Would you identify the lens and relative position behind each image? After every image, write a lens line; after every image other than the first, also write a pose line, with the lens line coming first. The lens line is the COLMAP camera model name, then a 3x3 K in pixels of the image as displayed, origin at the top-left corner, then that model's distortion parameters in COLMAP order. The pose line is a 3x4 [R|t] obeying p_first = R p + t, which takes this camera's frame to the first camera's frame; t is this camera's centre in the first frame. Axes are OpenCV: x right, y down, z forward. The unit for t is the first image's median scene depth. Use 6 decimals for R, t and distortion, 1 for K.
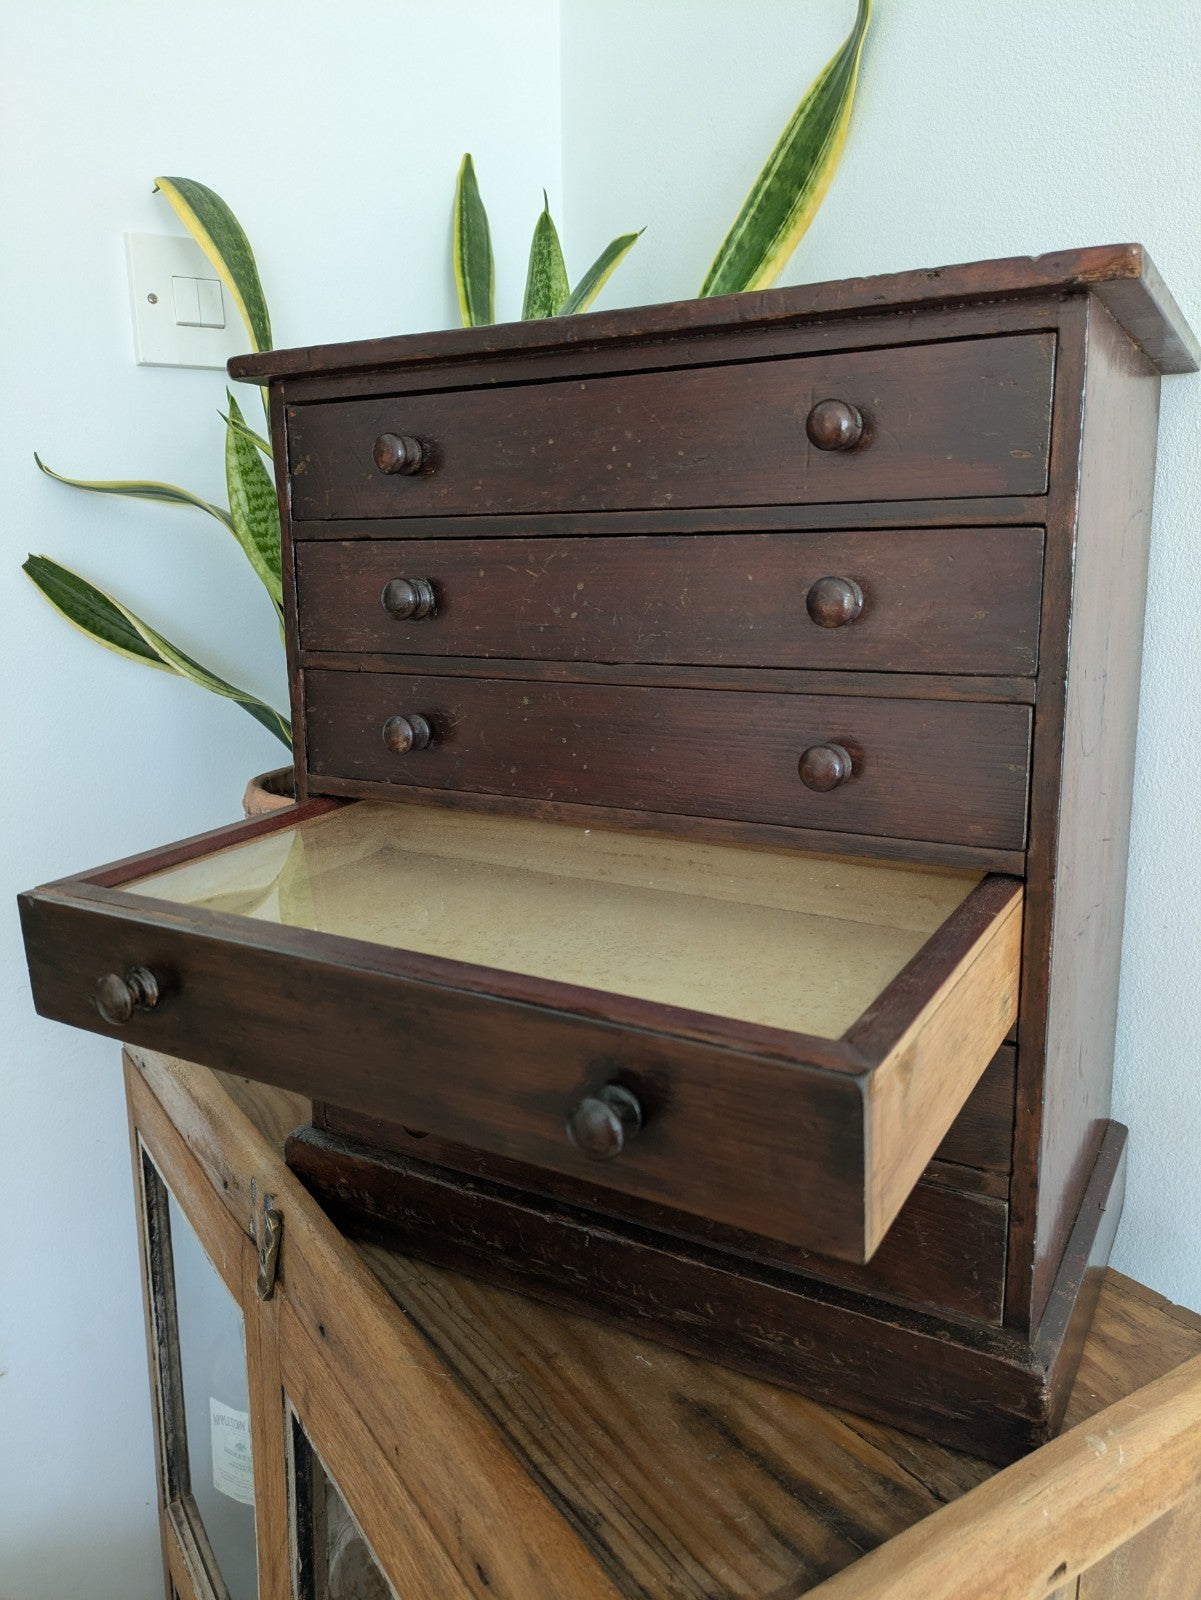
lens RADIAL K [[1198.5, 0, 622.8], [0, 1198.5, 775.3], [0, 0, 1]] dist [0.042868, -0.034349]
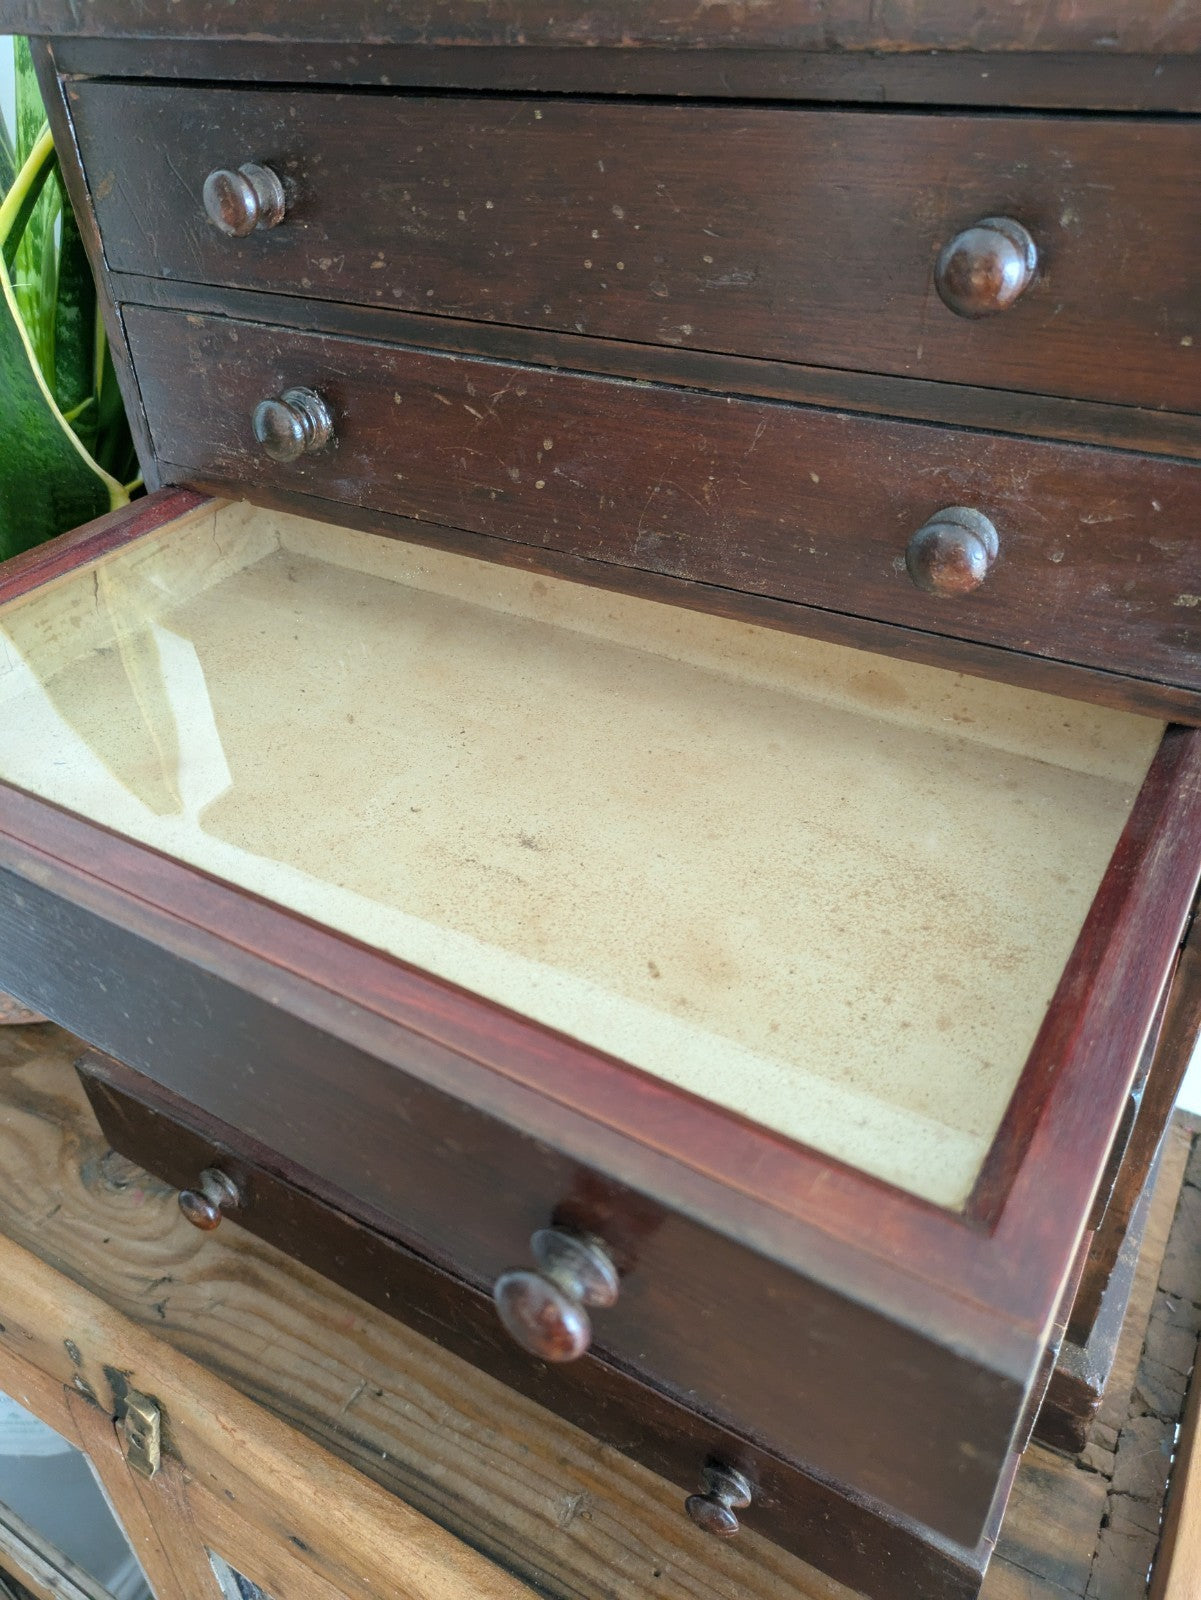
lens RADIAL K [[1217.2, 0, 600.9], [0, 1217.2, 766.0], [0, 0, 1]] dist [0.017230, -0.013616]
pose [[0.999682, -0.013284, -0.021444, 0.004894], [0.021078, 0.906891, 0.420838, -0.272907], [0.013857, -0.421156, 0.906882, 0.324095]]
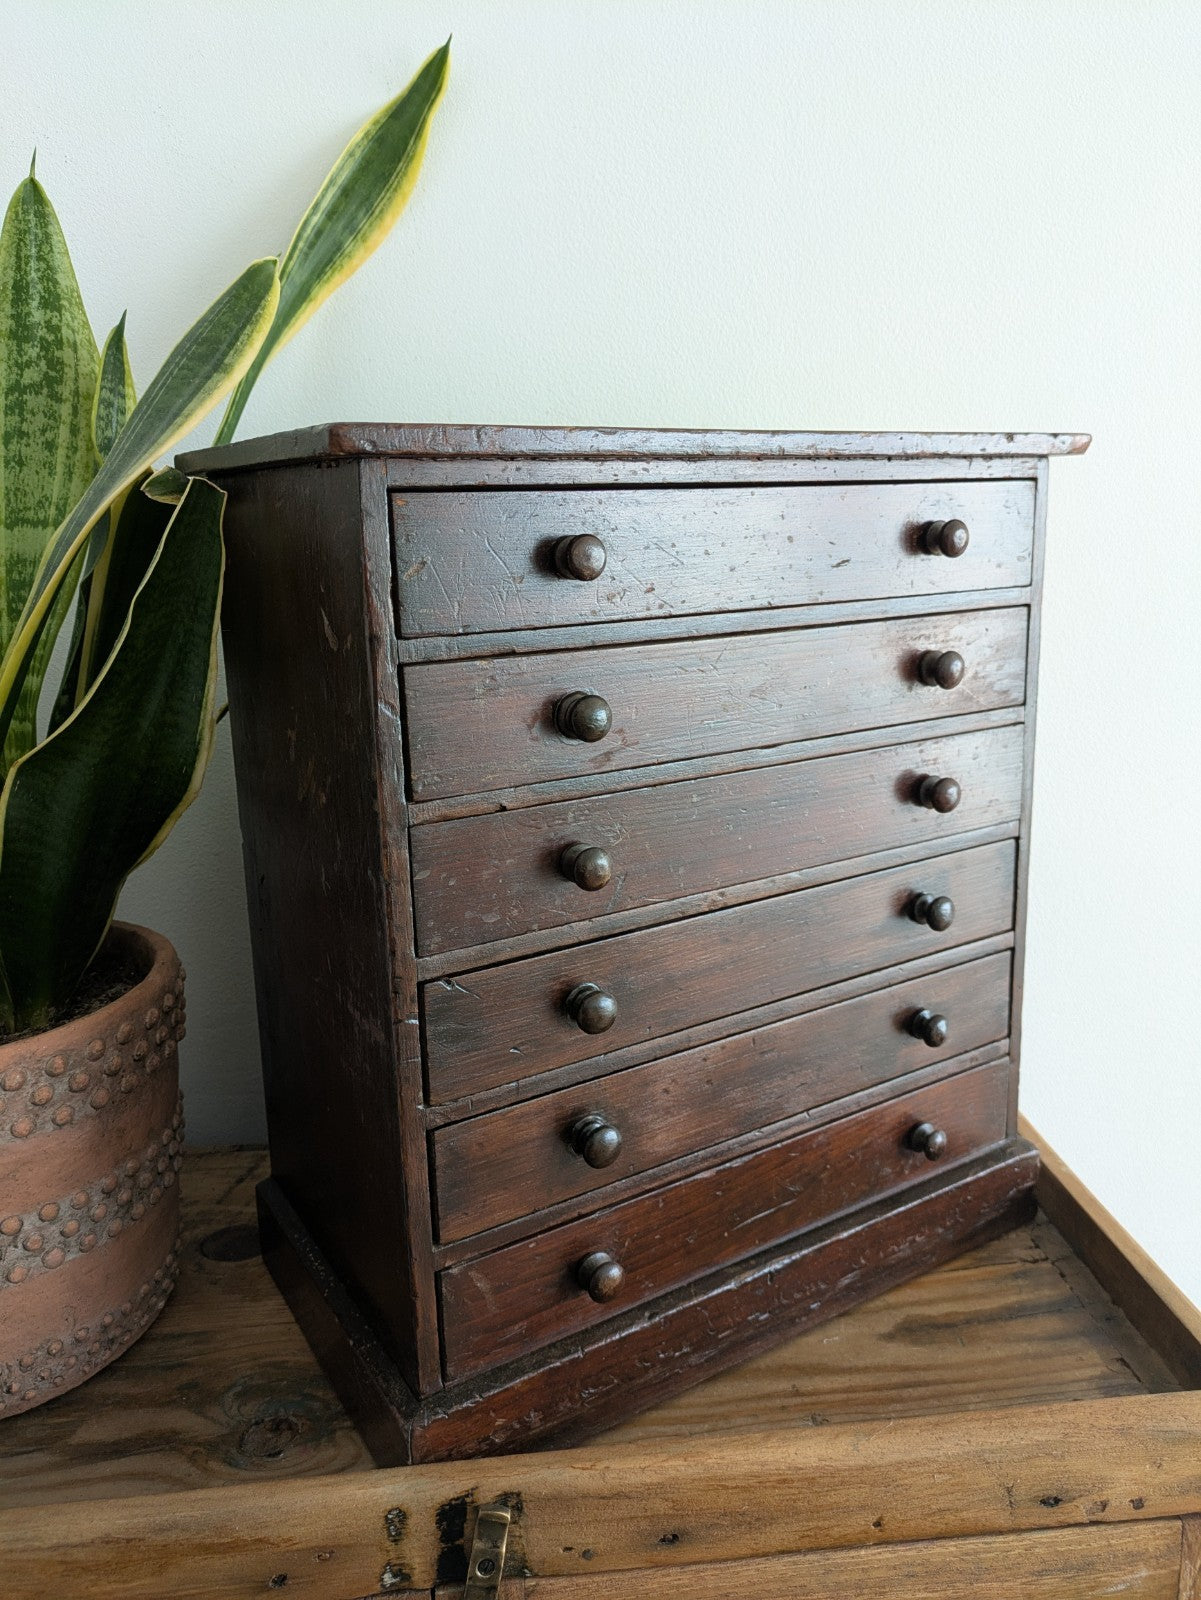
lens RADIAL K [[1198.5, 0, 622.8], [0, 1198.5, 775.3], [0, 0, 1]] dist [0.042868, -0.034349]
pose [[0.466072, -0.193622, 0.863300, -0.994372], [0.177387, 0.976397, 0.123221, -0.221540], [-0.866782, 0.095708, 0.489417, 0.580745]]
